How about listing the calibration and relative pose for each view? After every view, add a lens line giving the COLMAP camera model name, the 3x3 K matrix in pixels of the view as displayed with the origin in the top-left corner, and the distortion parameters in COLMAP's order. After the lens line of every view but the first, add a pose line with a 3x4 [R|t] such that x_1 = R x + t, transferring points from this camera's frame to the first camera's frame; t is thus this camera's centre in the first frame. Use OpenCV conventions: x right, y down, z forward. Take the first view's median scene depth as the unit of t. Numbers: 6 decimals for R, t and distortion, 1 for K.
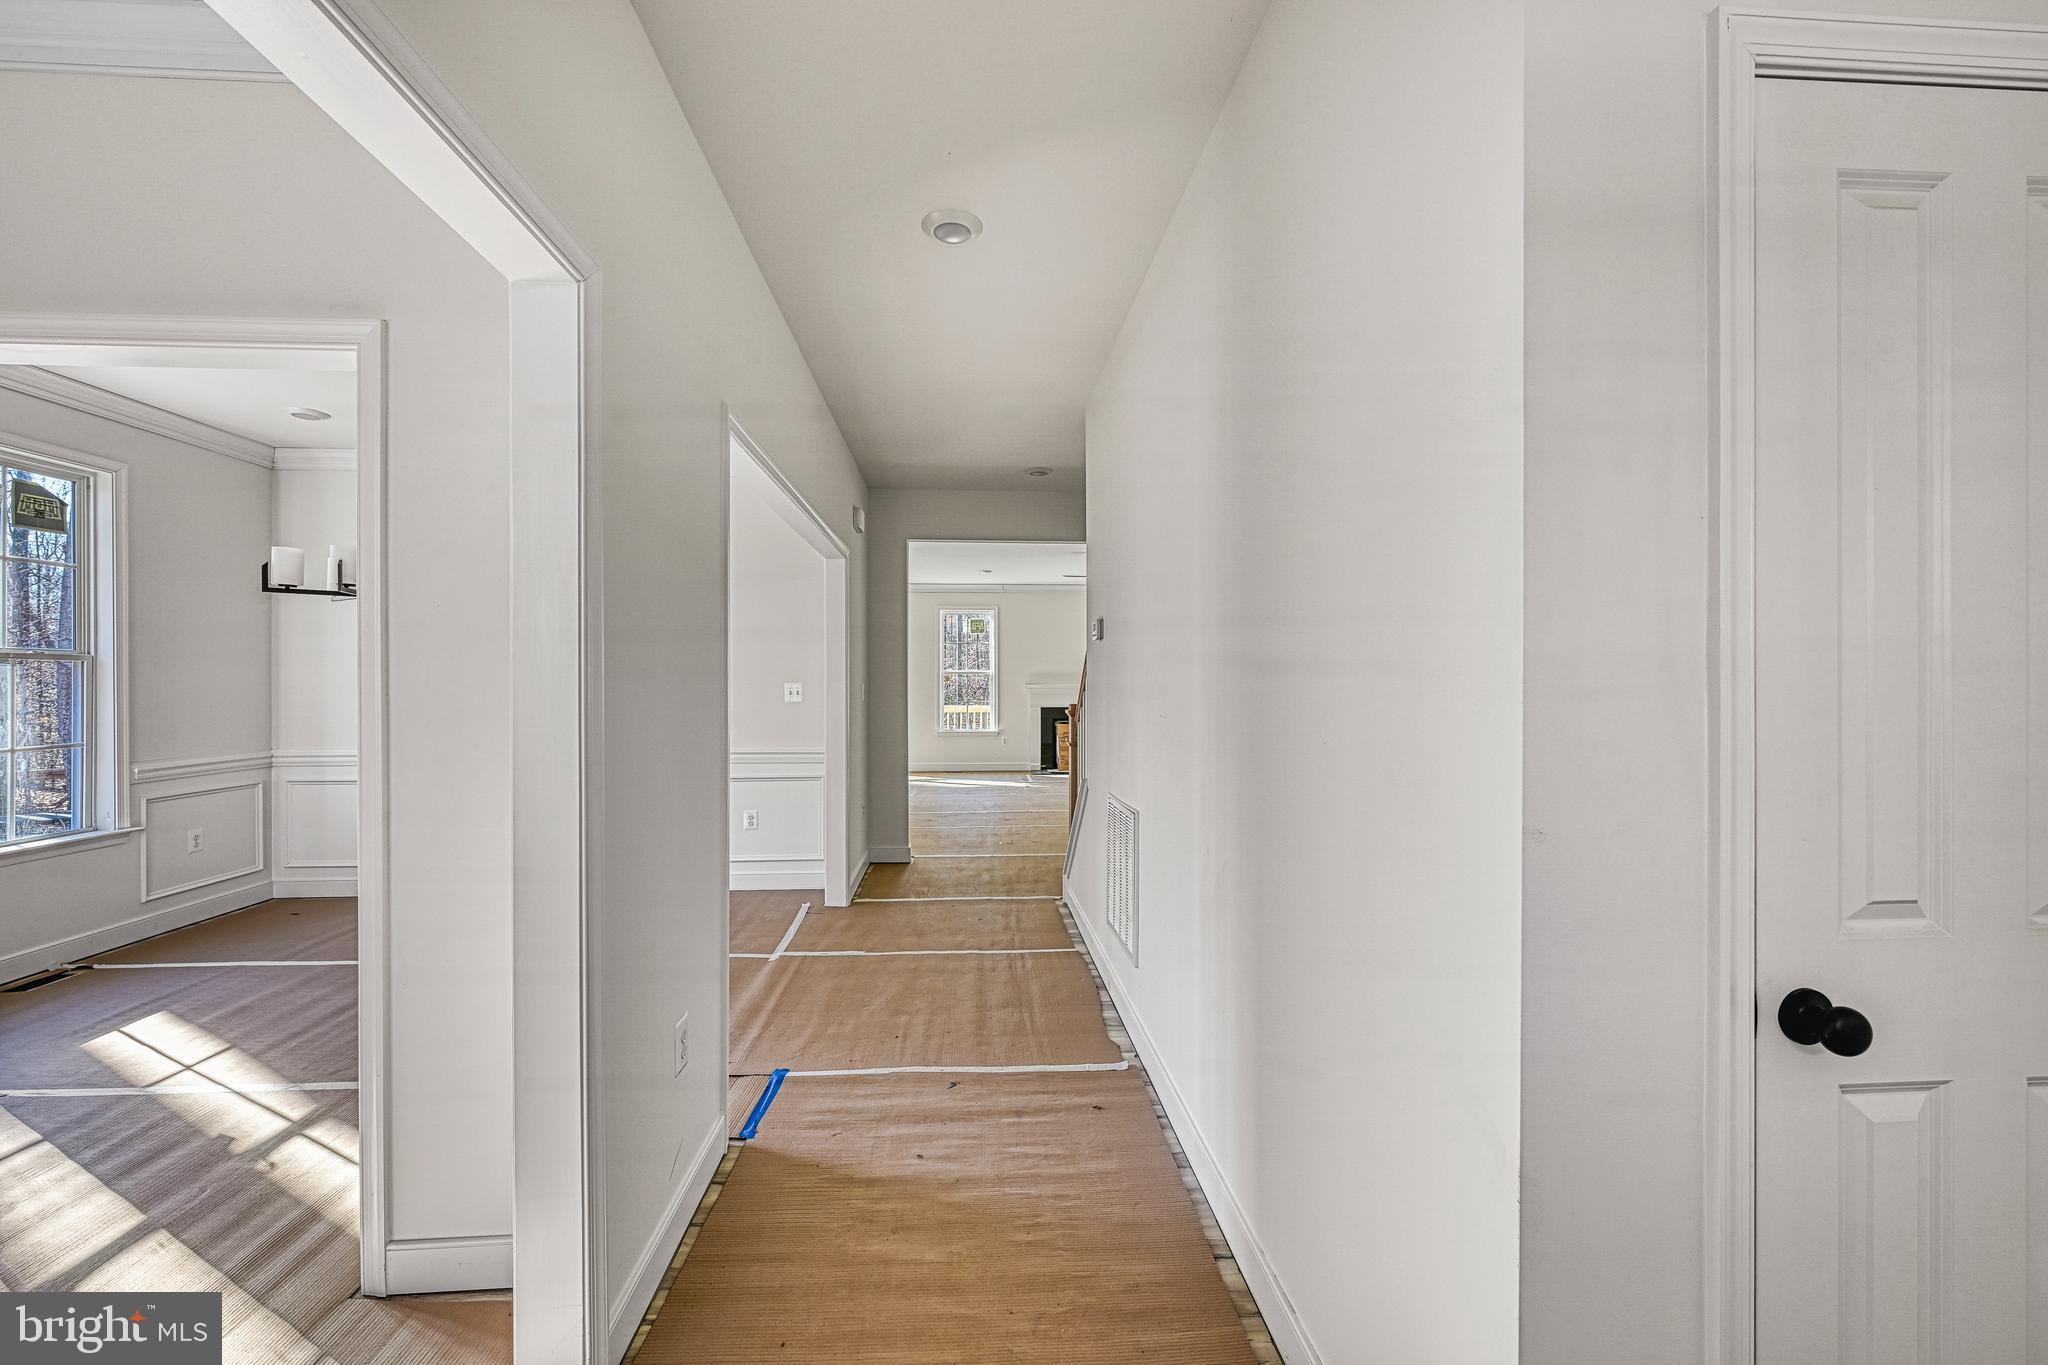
lens RADIAL K [[810.2, 0, 1024.0], [0, 810.2, 682.5], [0, 0, 1]] dist [-0.002339, -0.000468]
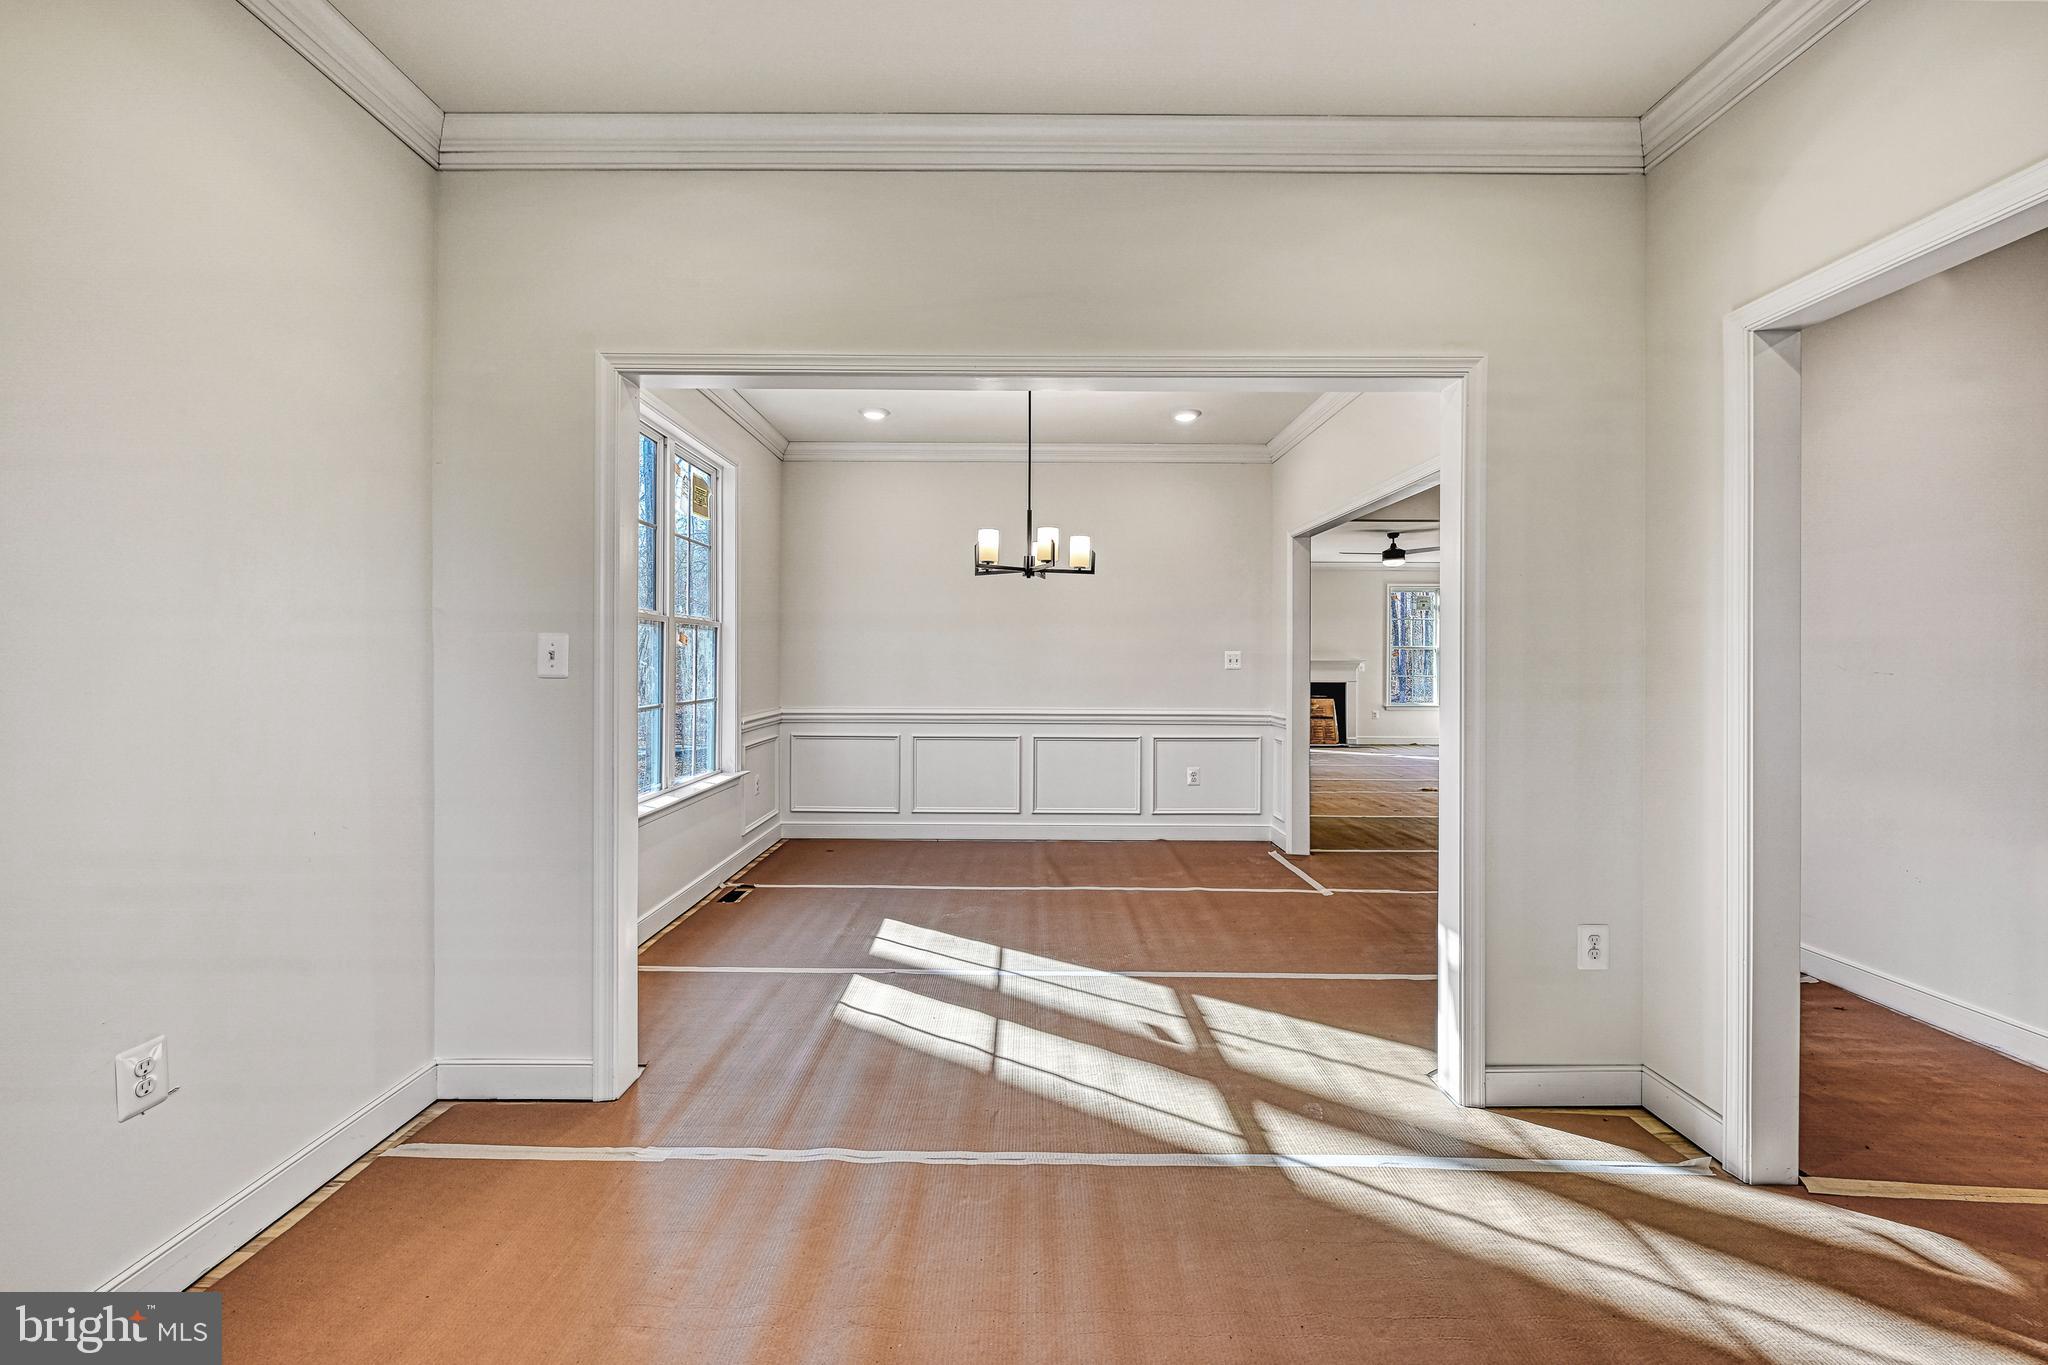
lens RADIAL K [[820.8, 0, 1023.0], [0, 820.8, 663.7], [0, 0, 1]] dist [-0.001297, -0.000141]
pose [[0.997604, 0.003509, -0.069096, -0.916752], [-0.003622, 0.999992, -0.001508, 0.037807], [0.069090, 0.001754, 0.997609, -0.225743]]
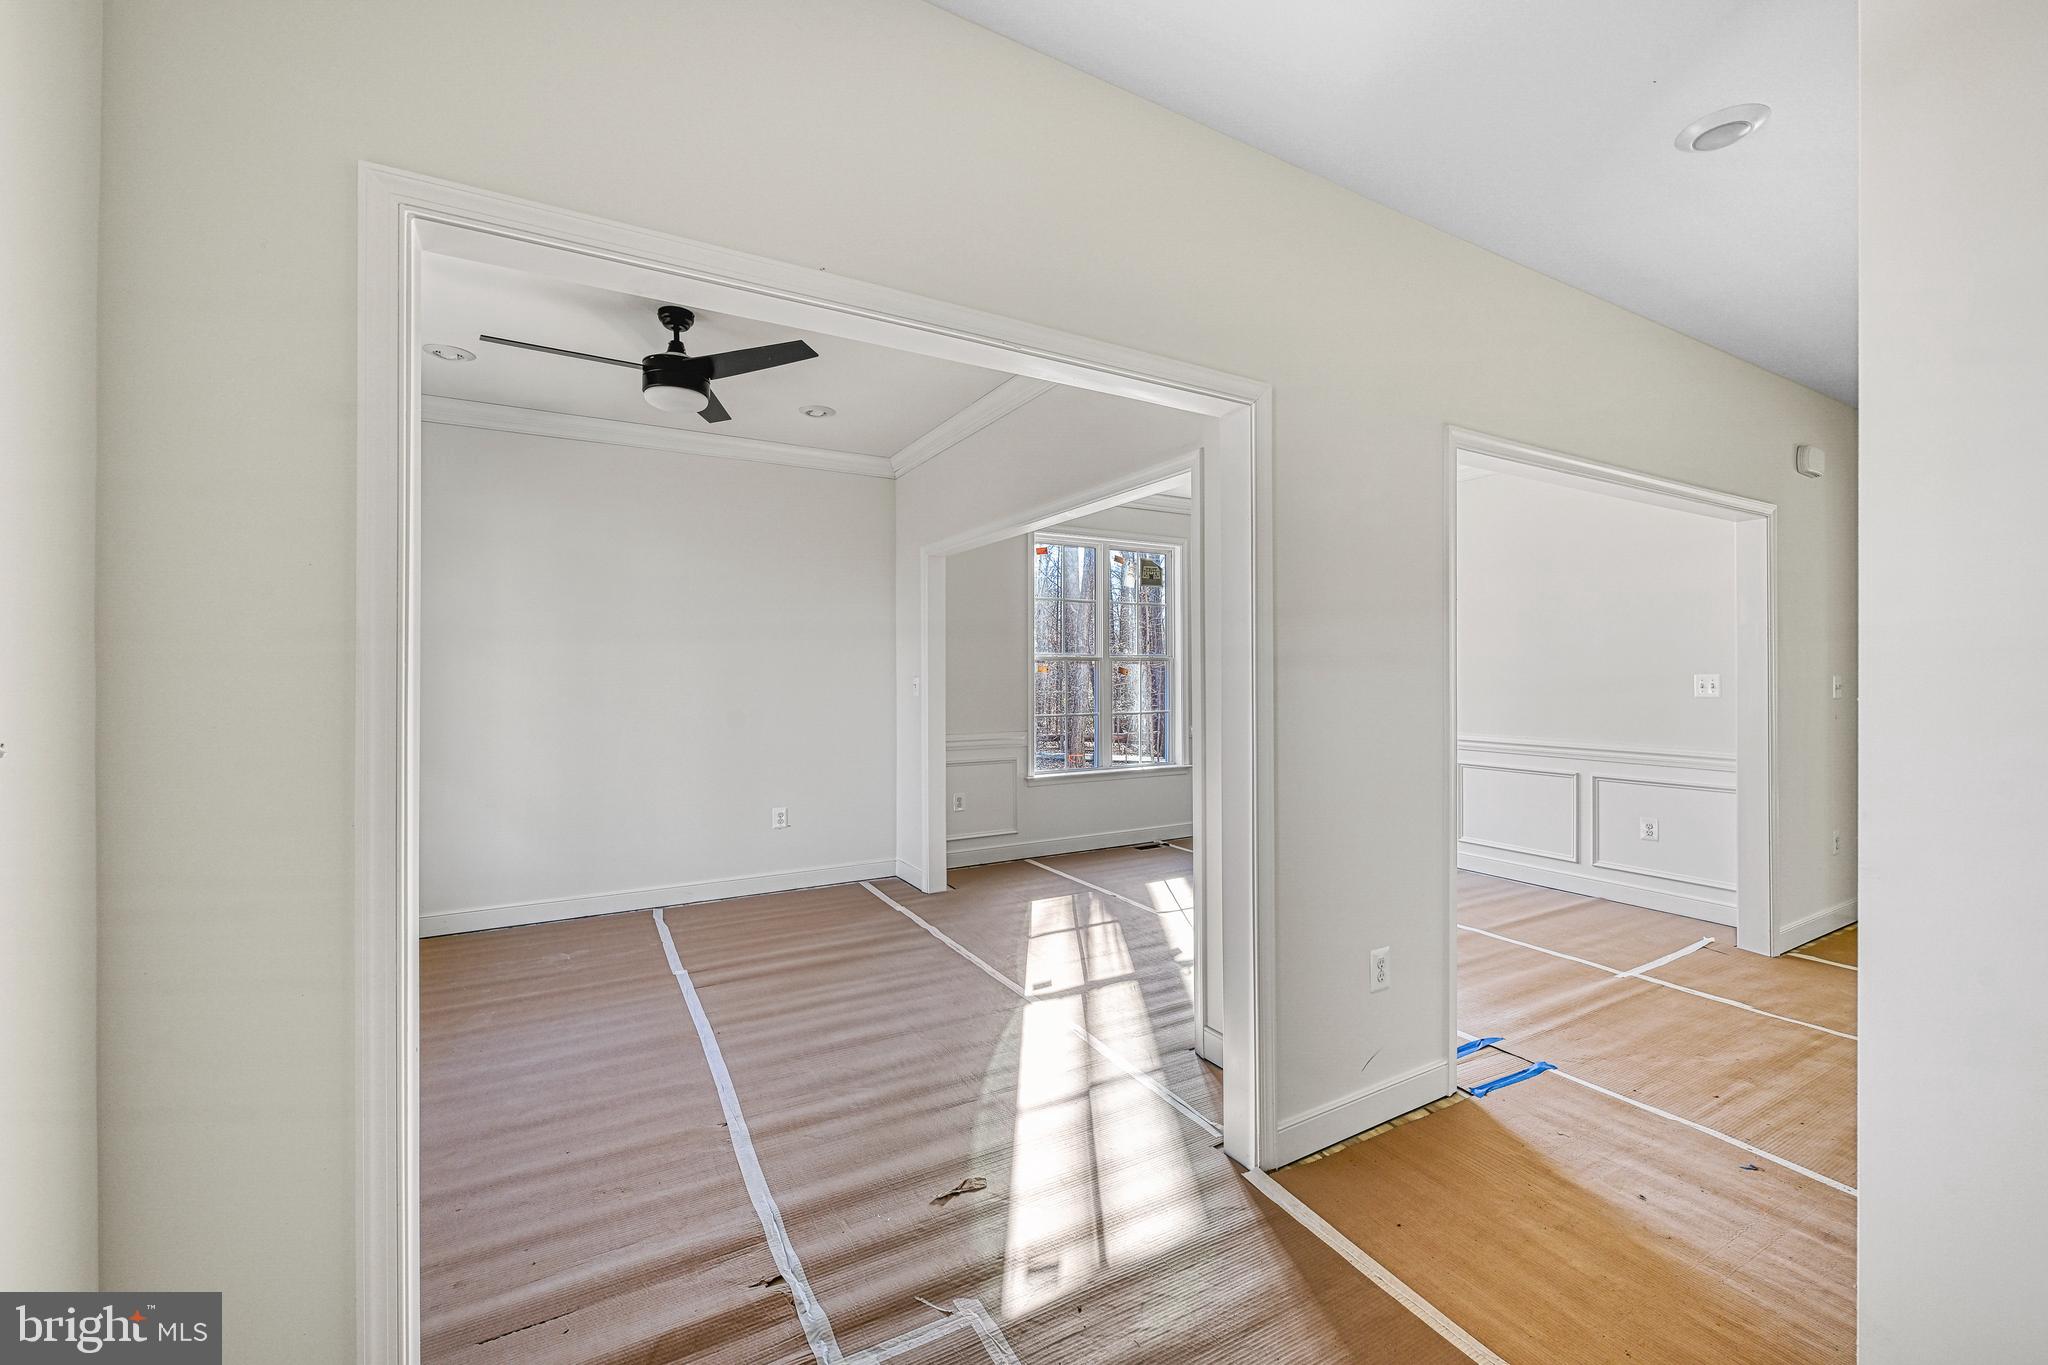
lens RADIAL K [[837.7, 0, 1024.0], [0, 837.7, 682.5], [0, 0, 1]] dist [-0.001114, -0.000062]
pose [[0.433780, 0.008086, -0.900983, 0.354436], [0.001607, 0.999951, 0.009748, -0.001252], [0.901018, -0.005677, 0.433745, -0.023391]]
